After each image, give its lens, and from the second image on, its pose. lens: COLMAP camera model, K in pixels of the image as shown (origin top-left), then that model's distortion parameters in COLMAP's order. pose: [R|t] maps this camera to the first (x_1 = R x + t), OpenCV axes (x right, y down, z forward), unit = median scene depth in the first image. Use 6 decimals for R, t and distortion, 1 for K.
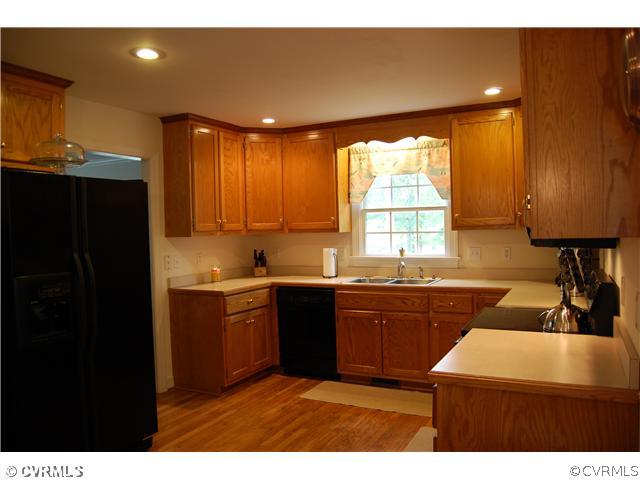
lens RADIAL K [[514.4, 0, 324.3], [0, 514.4, 239.6], [0, 0, 1]] dist [-0.069500, 0.036167]
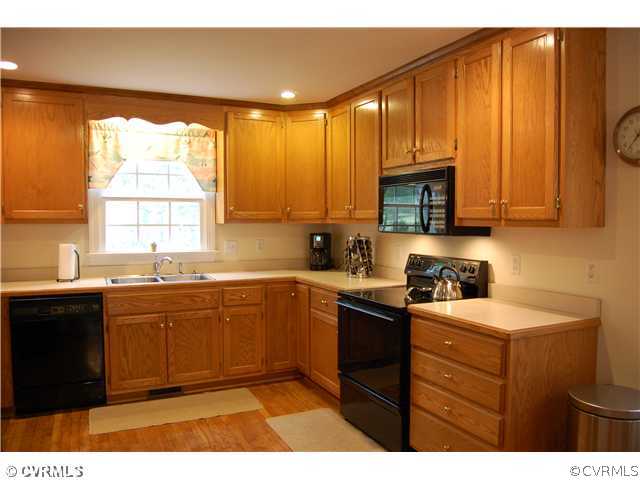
lens RADIAL K [[514.4, 0, 326.1], [0, 514.4, 239.5], [0, 0, 1]] dist [-0.069500, 0.036167]
pose [[0.604614, -0.007566, 0.796483, -0.401123], [0.005179, 0.999971, 0.005568, 0.008448], [-0.796502, 0.000758, 0.604636, 0.230158]]
